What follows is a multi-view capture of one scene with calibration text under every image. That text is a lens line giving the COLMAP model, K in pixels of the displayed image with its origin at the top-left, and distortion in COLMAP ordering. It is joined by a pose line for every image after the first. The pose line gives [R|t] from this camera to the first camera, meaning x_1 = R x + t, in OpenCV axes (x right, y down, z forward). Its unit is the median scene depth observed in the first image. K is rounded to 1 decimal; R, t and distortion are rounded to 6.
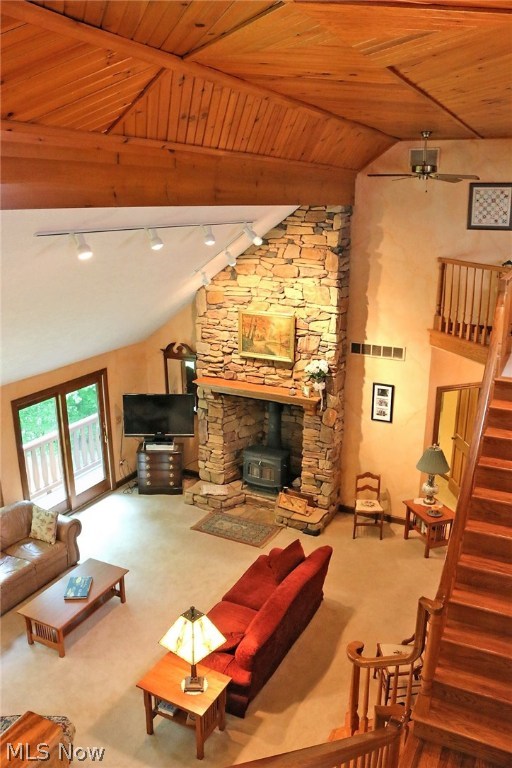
lens RADIAL K [[626.5, 0, 259.8], [0, 626.5, 386.6], [0, 0, 1]] dist [-0.153937, 0.114237]
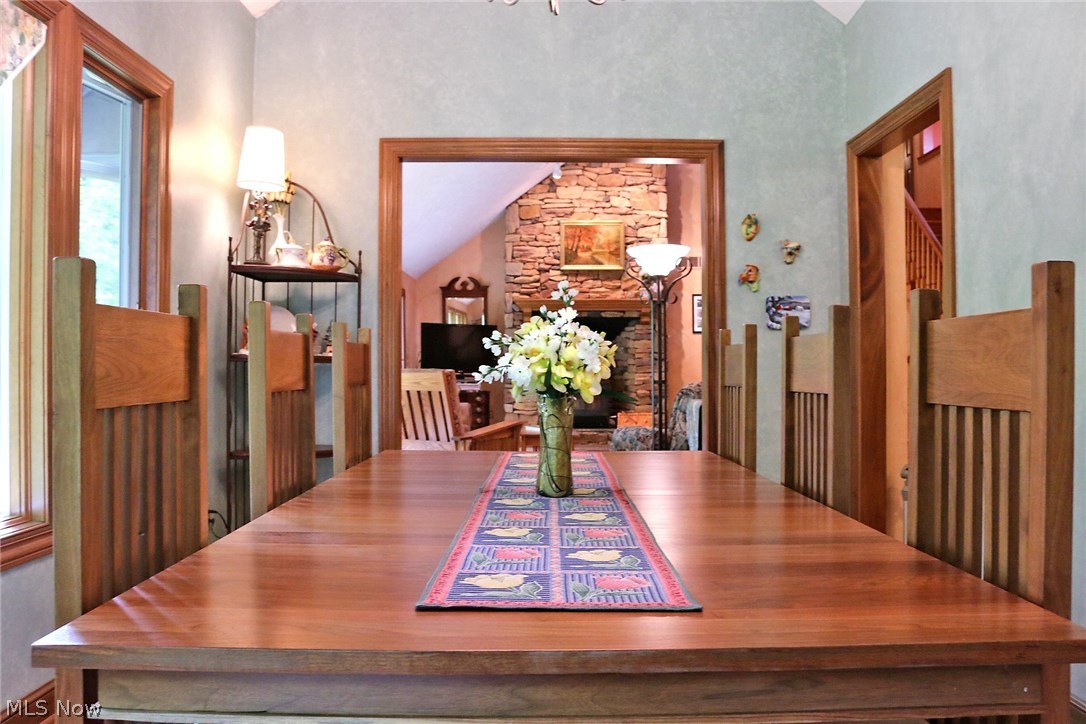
lens RADIAL K [[885.9, 0, 535.1], [0, 885.9, 364.7], [0, 0, 1]] dist [-0.153937, 0.114237]
pose [[0.900516, -0.004168, 0.434803, -0.678081], [0.127856, 0.958287, -0.255616, 0.441822], [-0.415601, 0.285779, 0.863485, -0.093649]]
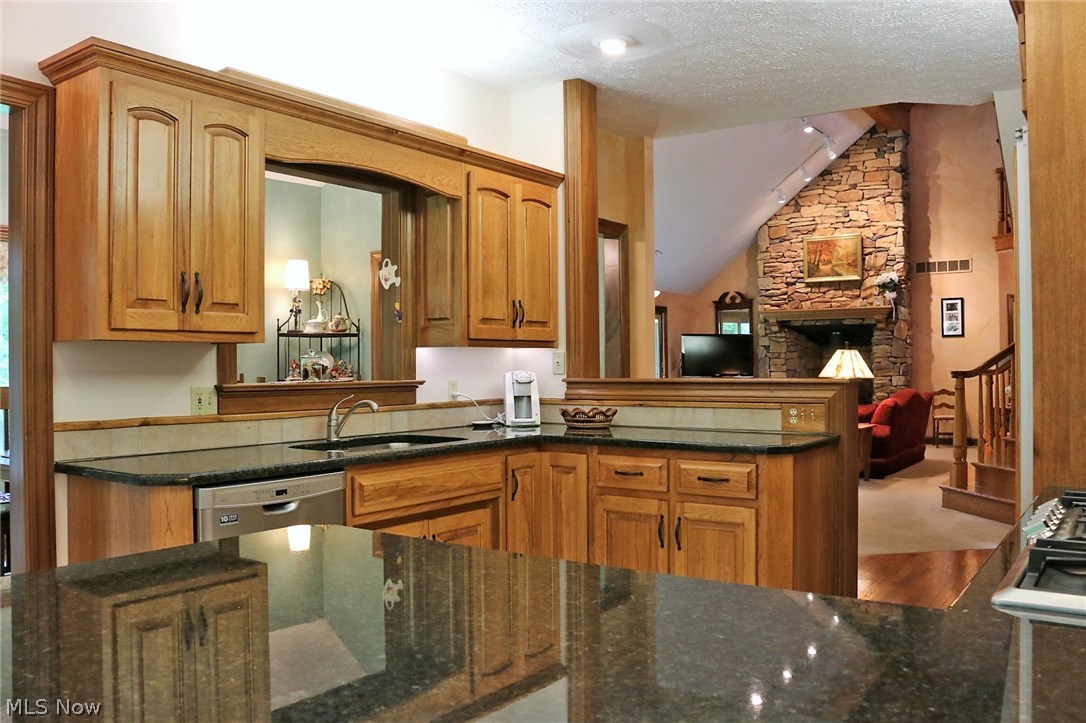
lens RADIAL K [[885.9, 0, 538.8], [0, 885.9, 361.7], [0, 0, 1]] dist [-0.153937, 0.114237]
pose [[0.988152, -0.013168, -0.152912, -0.260245], [-0.030397, 0.959785, -0.279086, 0.515487], [0.150438, 0.280428, 0.948013, -0.415317]]
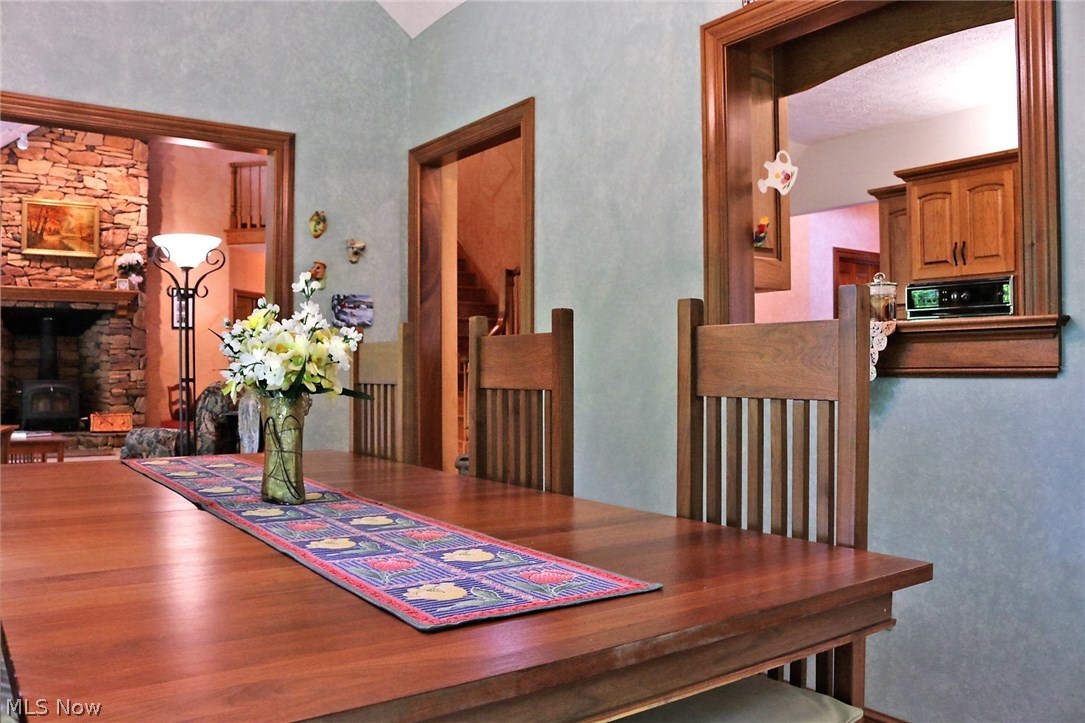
lens RADIAL K [[885.1, 0, 533.0], [0, 885.1, 364.5], [0, 0, 1]] dist [-0.153937, 0.114237]
pose [[0.484847, -0.003576, 0.874592, -0.721926], [0.248236, 0.959430, -0.133692, 0.429126], [-0.838631, 0.281925, 0.466064, -0.051432]]
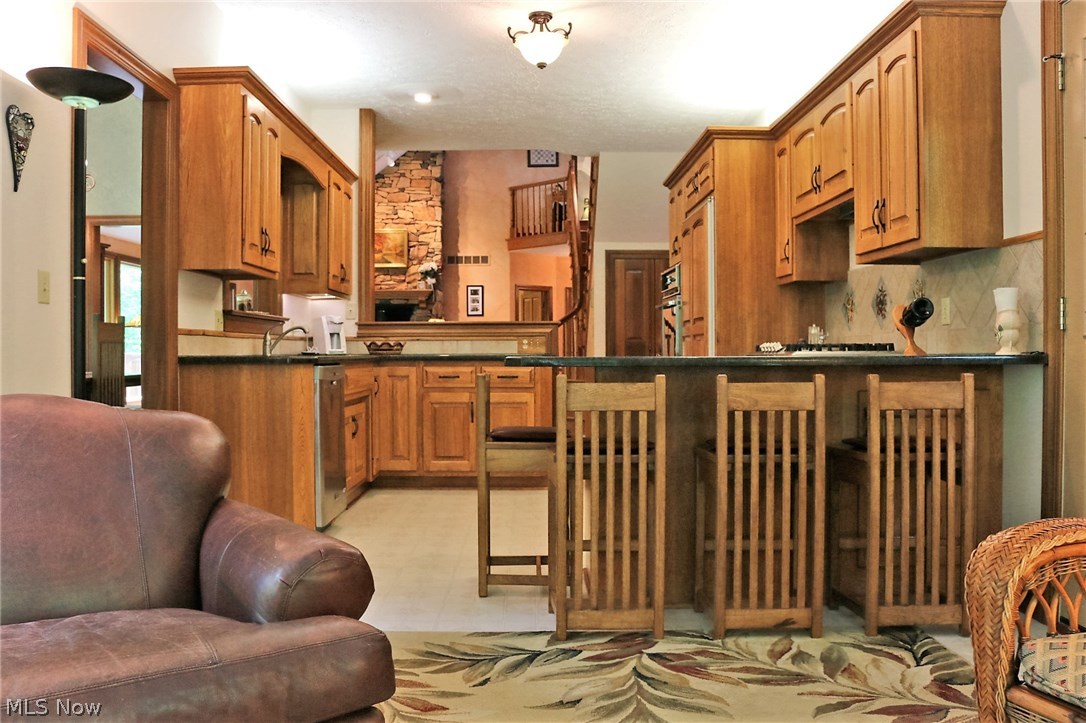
lens RADIAL K [[885.9, 0, 534.9], [0, 885.9, 358.3], [0, 0, 1]] dist [-0.153937, 0.114237]
pose [[0.891665, -0.011943, 0.452539, -0.529137], [0.133819, 0.961932, -0.238285, 0.602020], [-0.432466, 0.273029, 0.859318, -0.598131]]
